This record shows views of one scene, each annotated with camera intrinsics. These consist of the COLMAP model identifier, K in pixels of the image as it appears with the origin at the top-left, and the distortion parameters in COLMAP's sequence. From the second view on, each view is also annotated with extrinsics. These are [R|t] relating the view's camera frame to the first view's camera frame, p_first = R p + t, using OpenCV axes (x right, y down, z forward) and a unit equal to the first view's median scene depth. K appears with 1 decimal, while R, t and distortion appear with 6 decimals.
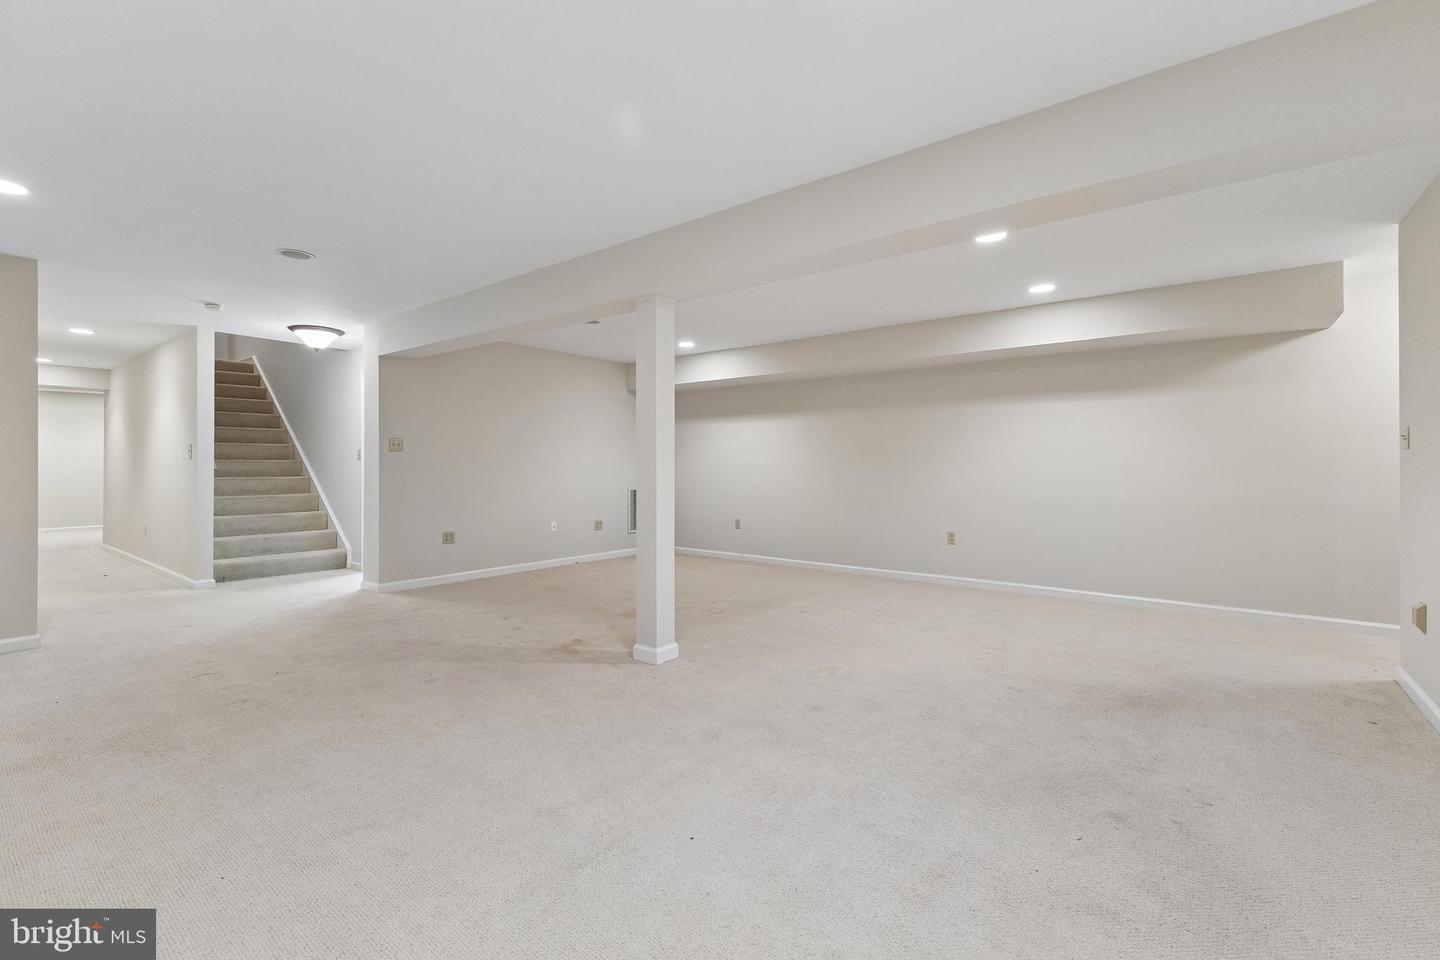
lens RADIAL K [[629.6, 0, 720.0], [0, 629.6, 480.0], [0, 0, 1]] dist [0.000057, 0.000019]
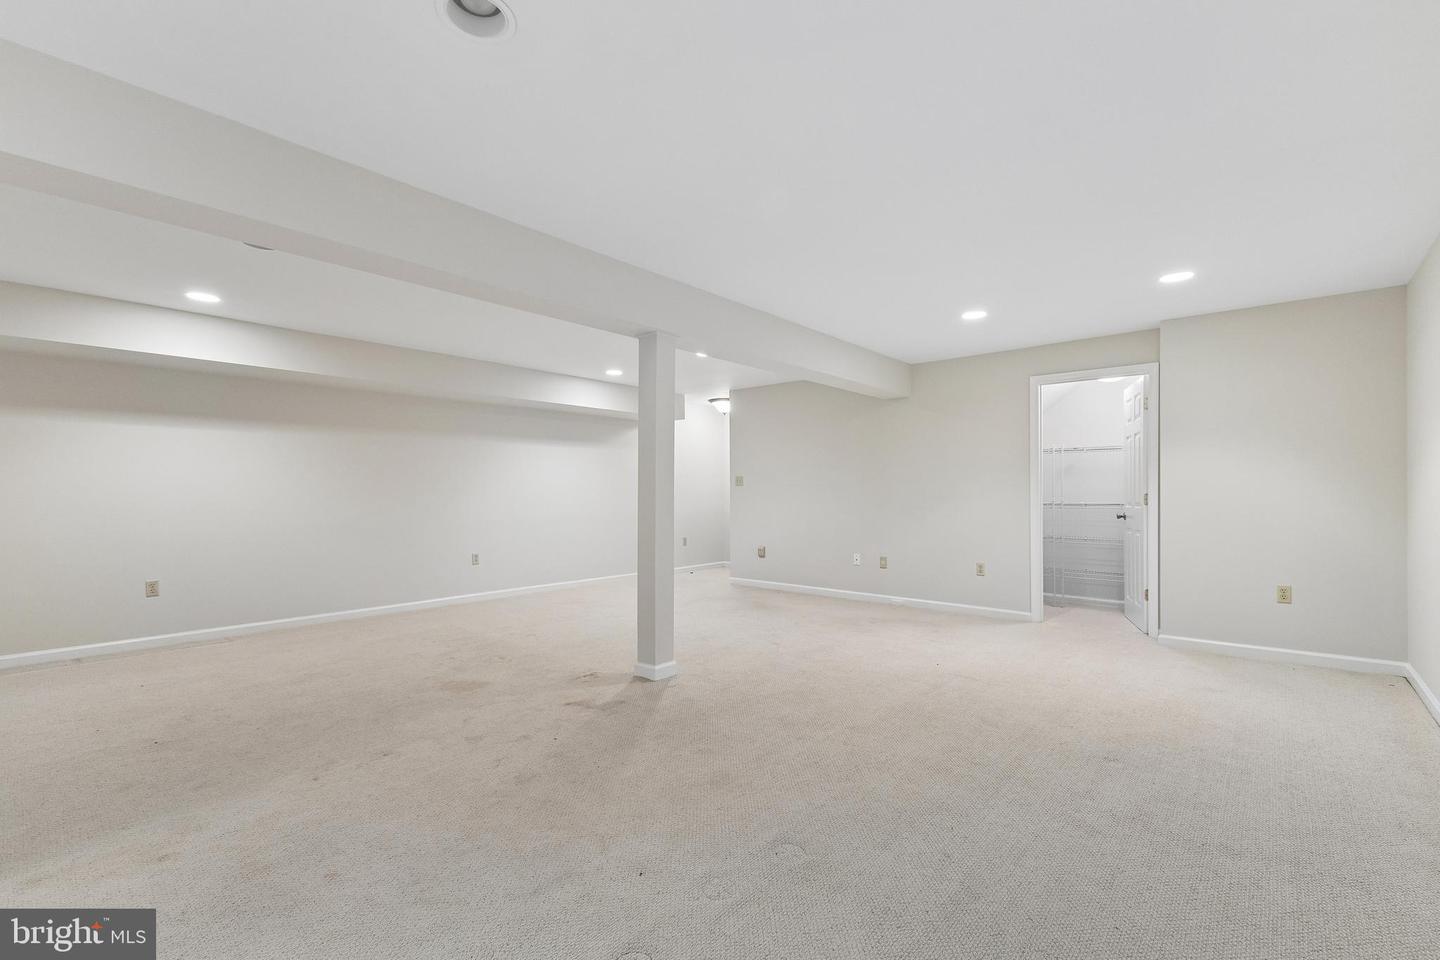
lens RADIAL K [[629.6, 0, 720.0], [0, 629.6, 480.0], [0, 0, 1]] dist [0.000057, 0.000019]
pose [[0.046851, 0.024945, 0.998590, -1.090043], [0.030306, 0.999192, -0.026382, -0.006849], [-0.998442, 0.031499, 0.046057, 0.798905]]
